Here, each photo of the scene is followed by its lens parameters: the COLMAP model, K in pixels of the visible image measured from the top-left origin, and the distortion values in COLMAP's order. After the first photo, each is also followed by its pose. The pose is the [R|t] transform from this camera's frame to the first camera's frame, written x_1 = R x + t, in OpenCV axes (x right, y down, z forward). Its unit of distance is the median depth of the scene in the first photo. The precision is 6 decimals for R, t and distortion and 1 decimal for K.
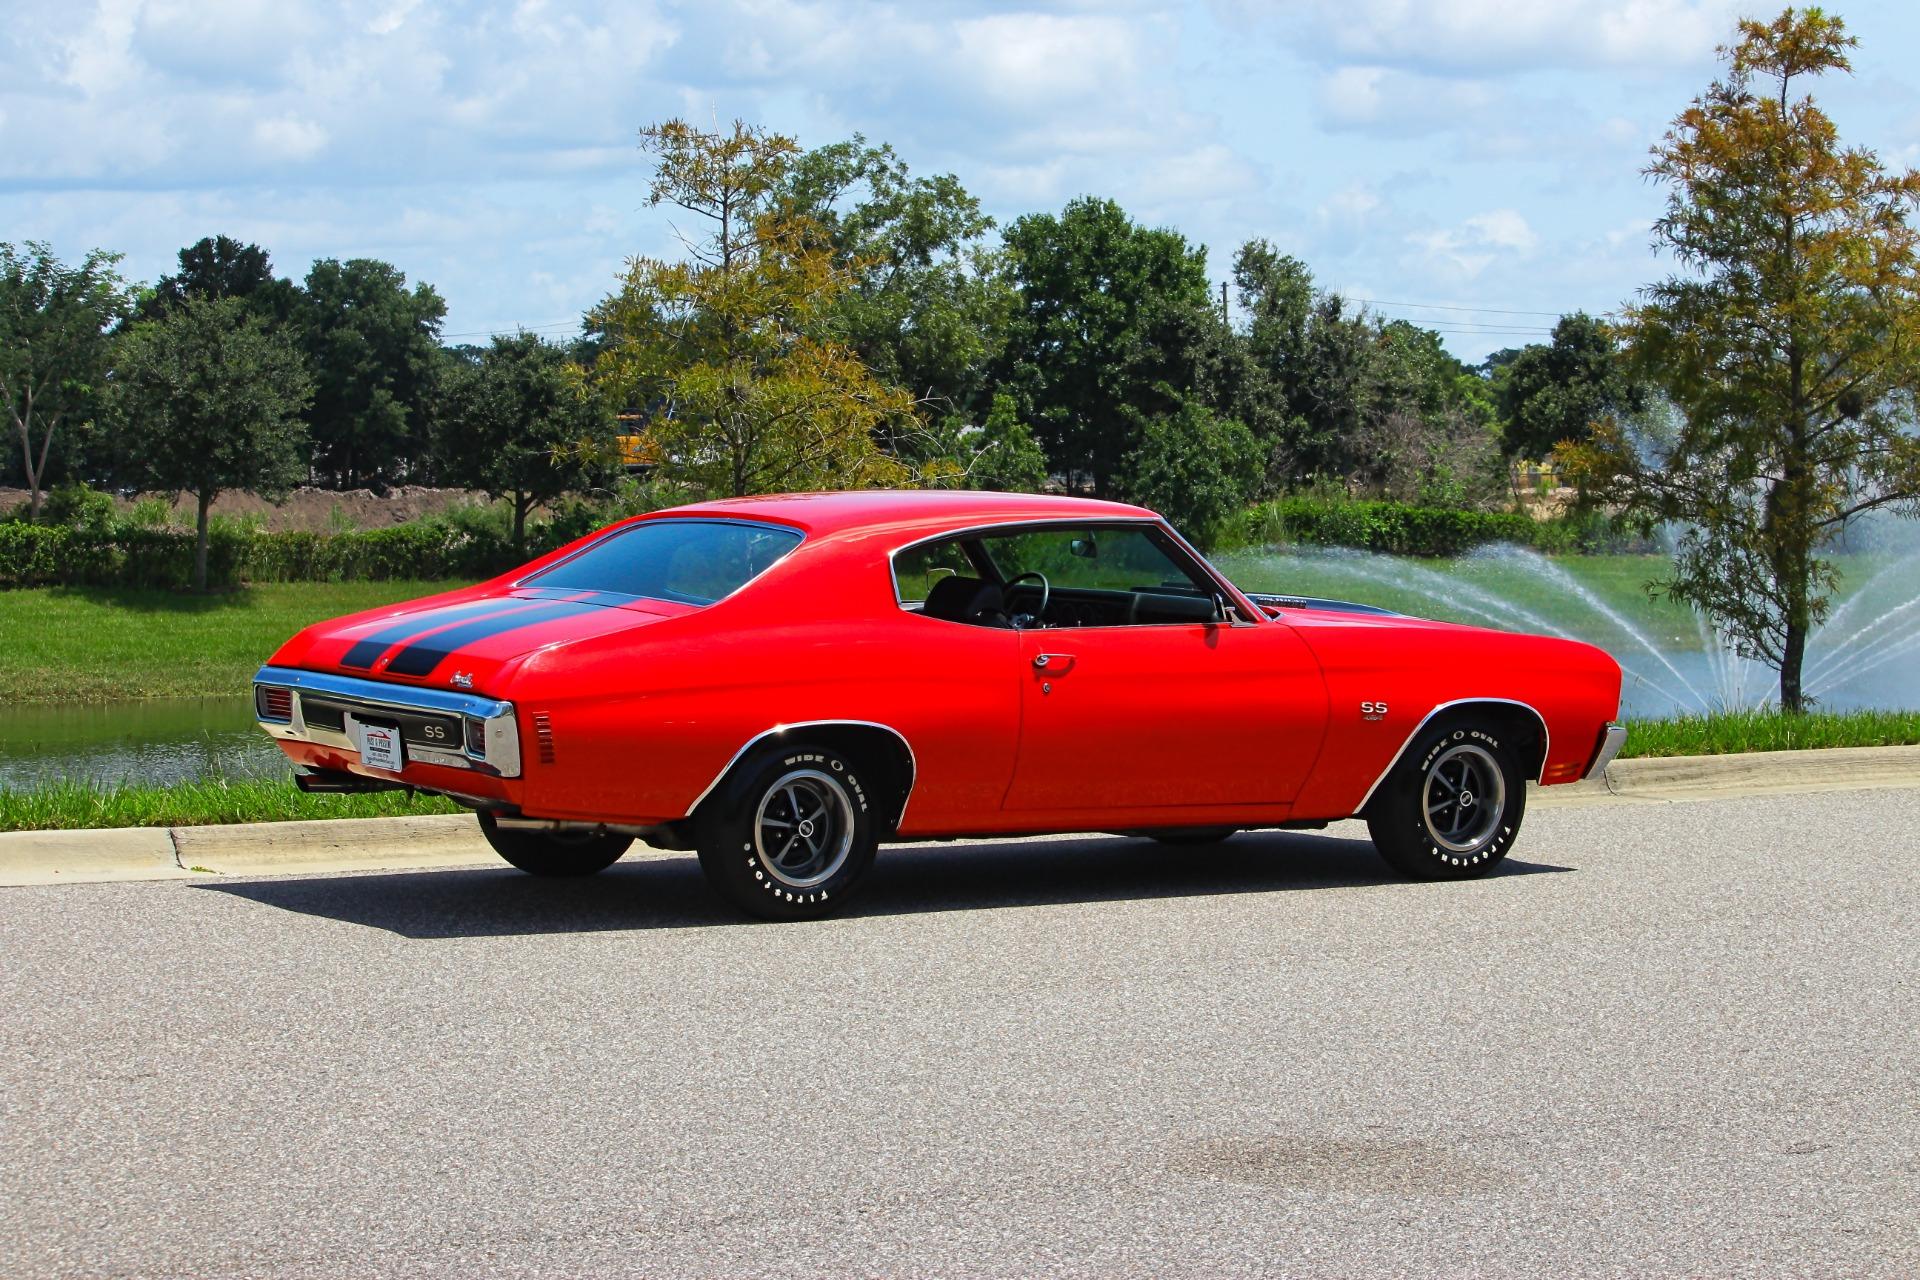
lens RADIAL K [[4906.0, 0, 1025.8], [0, 4906.0, 627.2], [0, 0, 1]] dist [-0.418375, 0.281944]
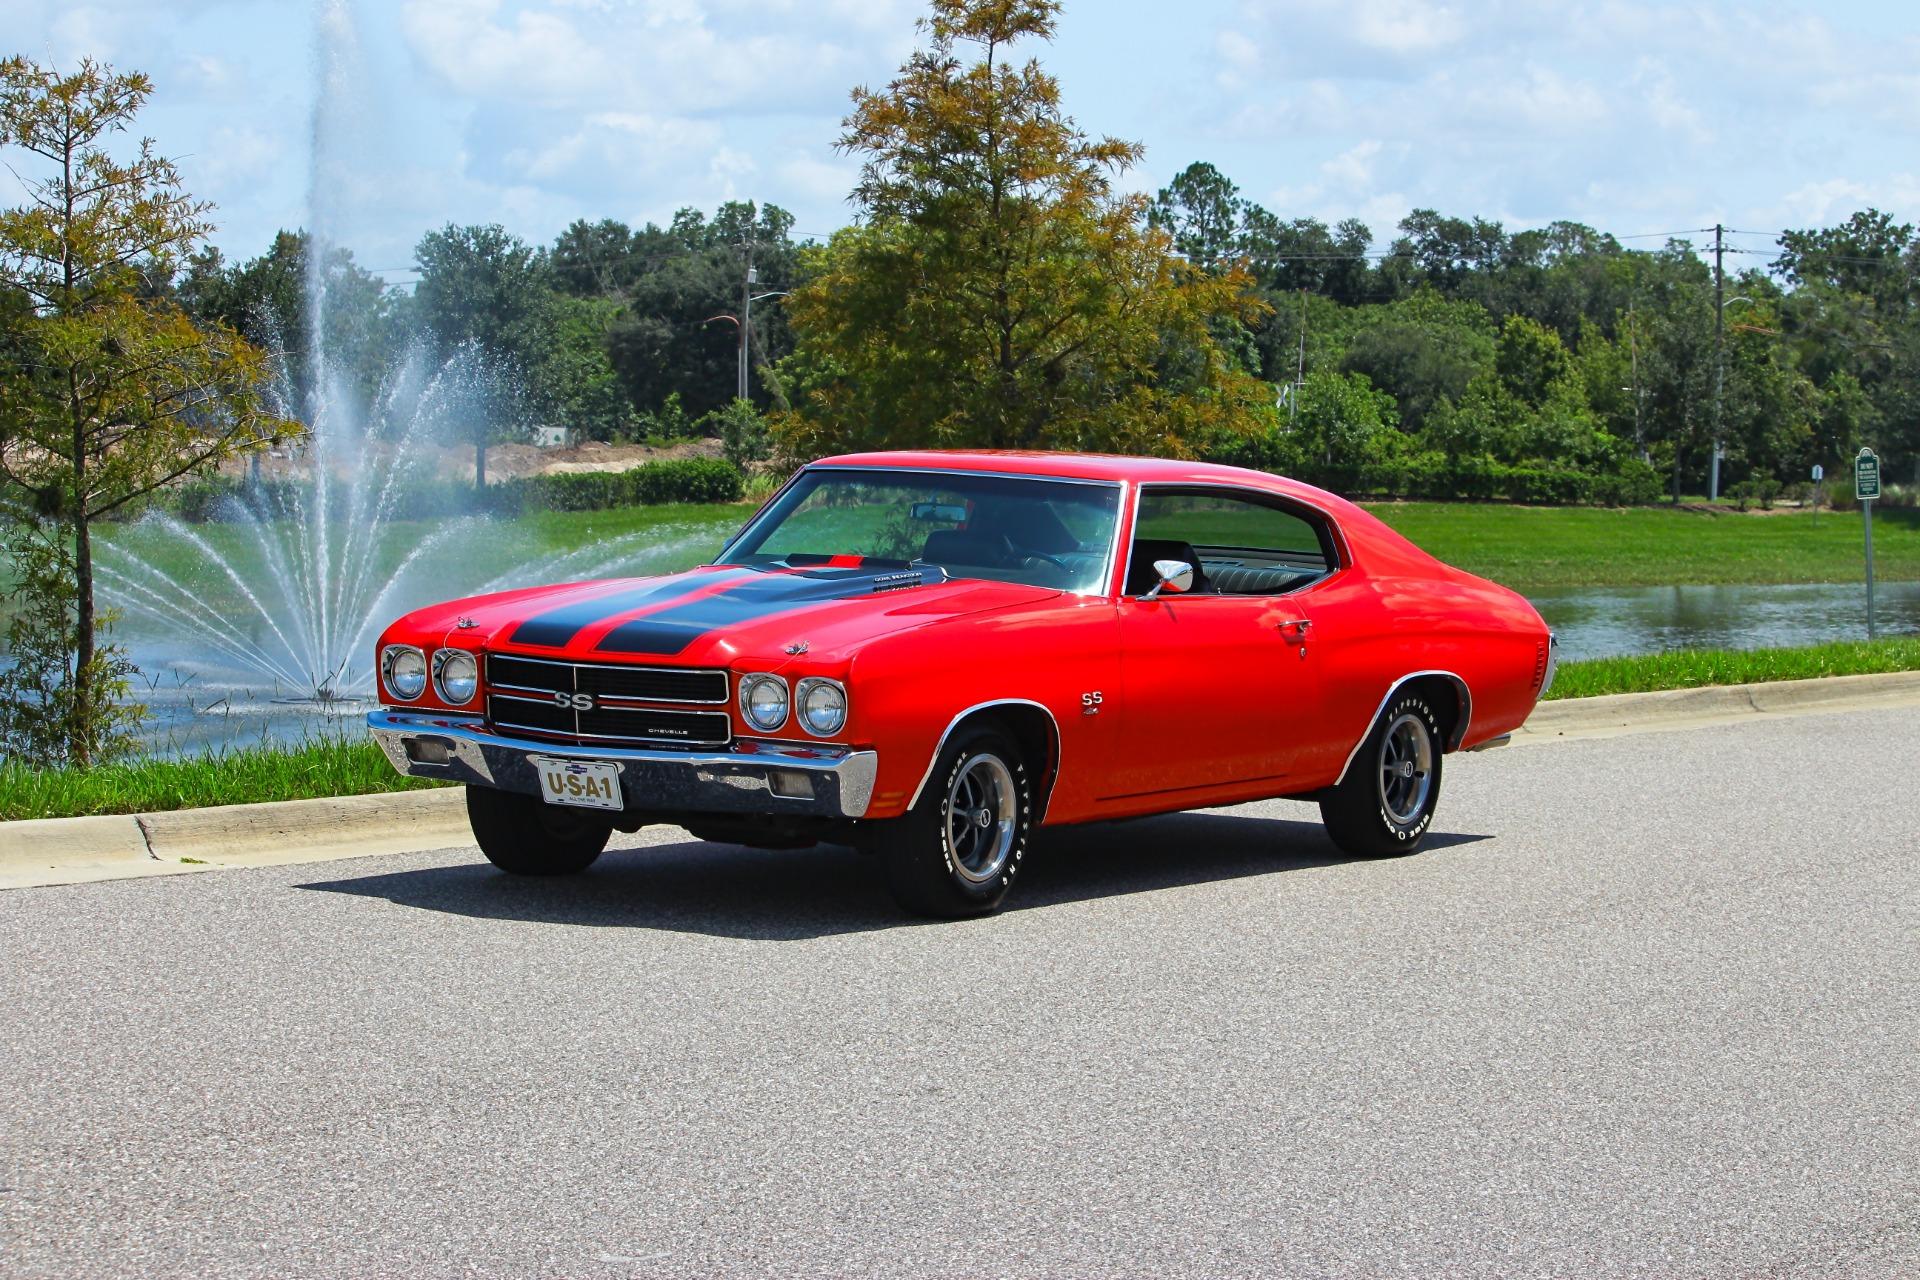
lens RADIAL K [[4903.1, 0, 1084.8], [0, 4903.1, 694.6], [0, 0, 1]] dist [-0.419906, 0.173932]
pose [[0.924544, -0.007830, 0.380995, -0.232599], [0.000118, 0.999795, 0.020260, 0.000551], [-0.381076, -0.018687, 0.924355, 0.068982]]
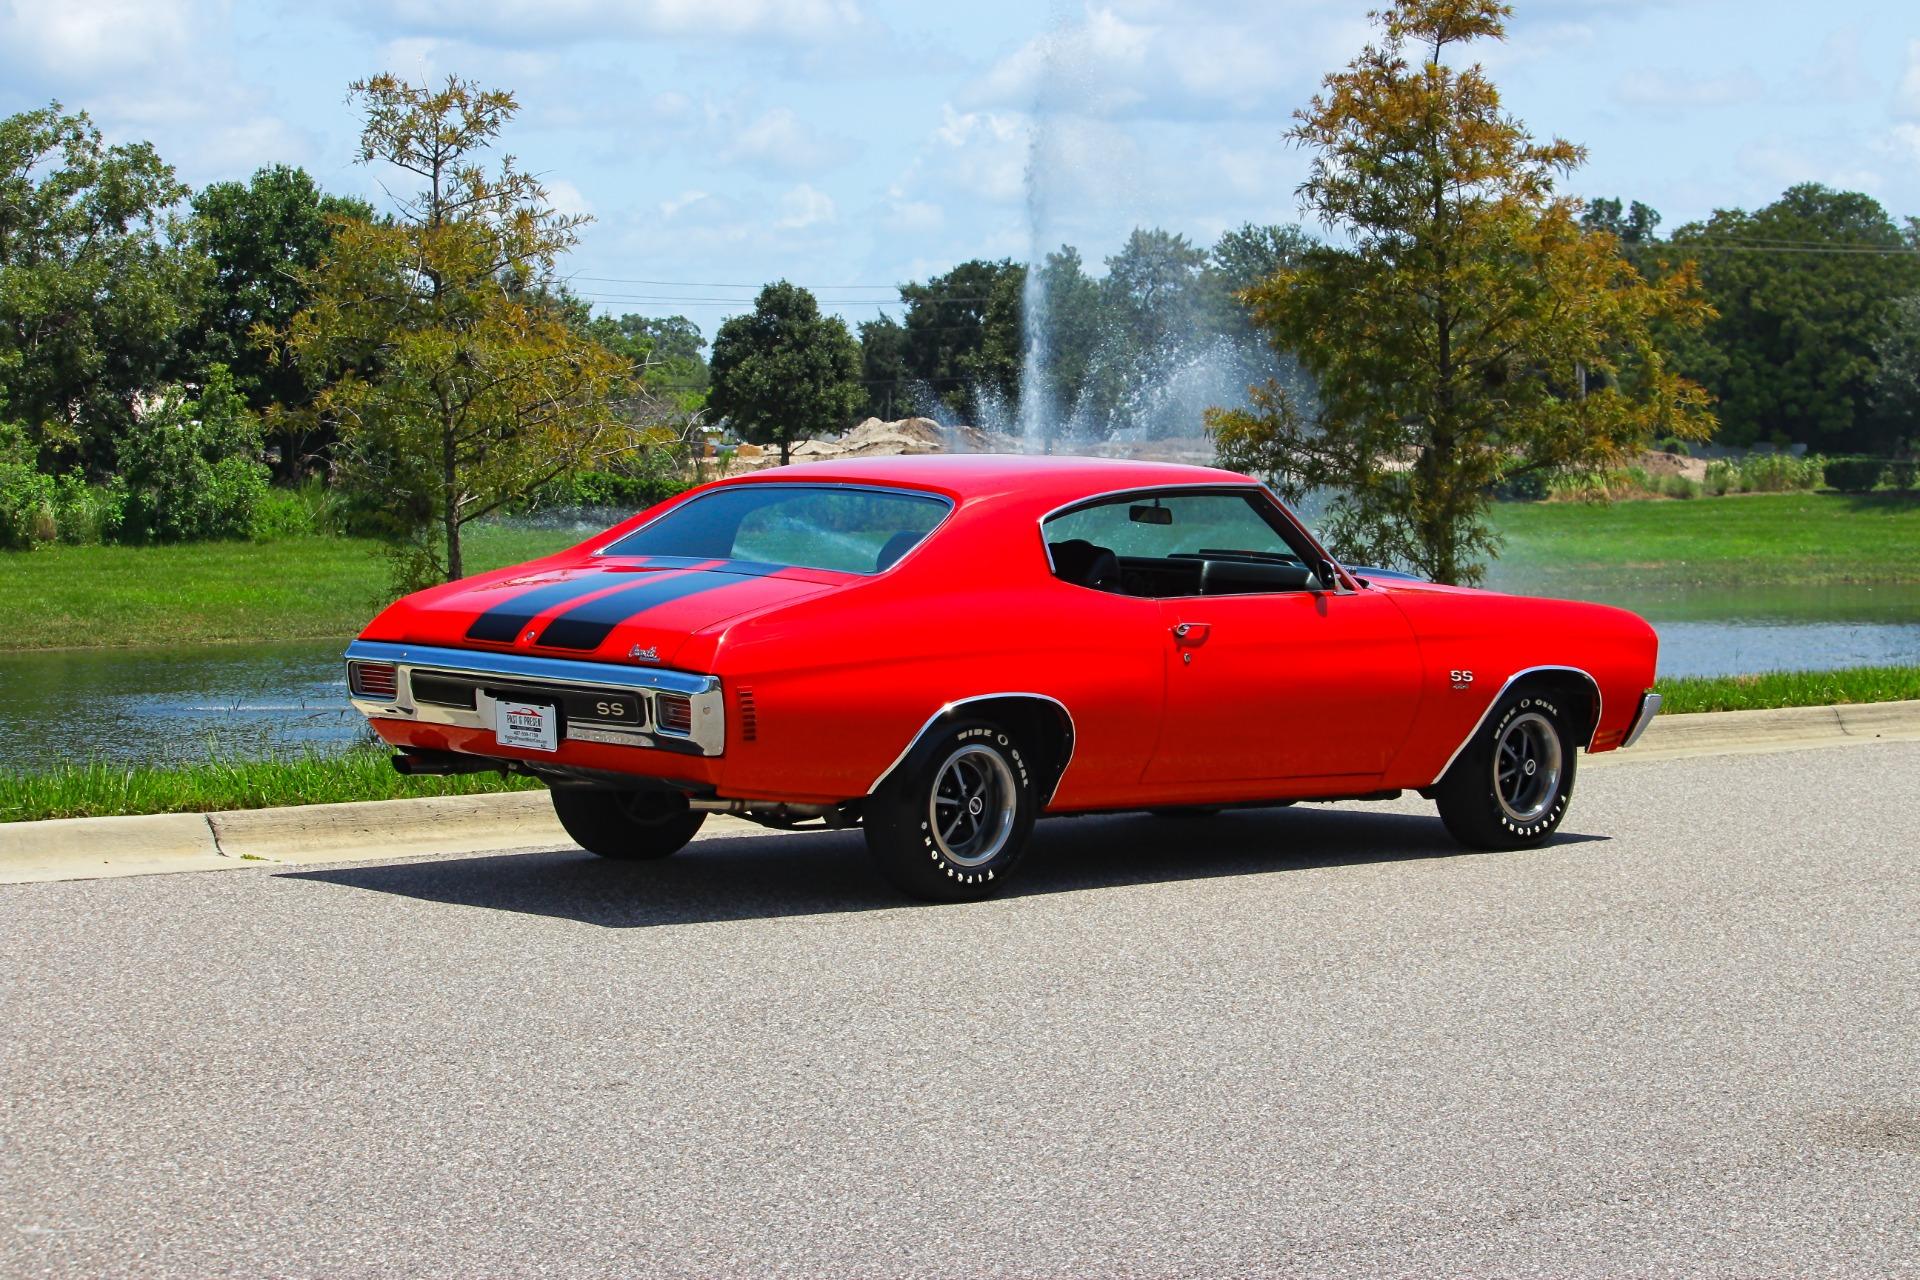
lens RADIAL K [[4906.0, 0, 1025.8], [0, 4906.0, 627.2], [0, 0, 1]] dist [-0.418375, 0.281944]
pose [[0.981429, -0.004951, 0.191761, -0.131551], [0.003773, 0.999972, 0.006506, -0.000112], [-0.191788, -0.005661, 0.981420, 0.031645]]
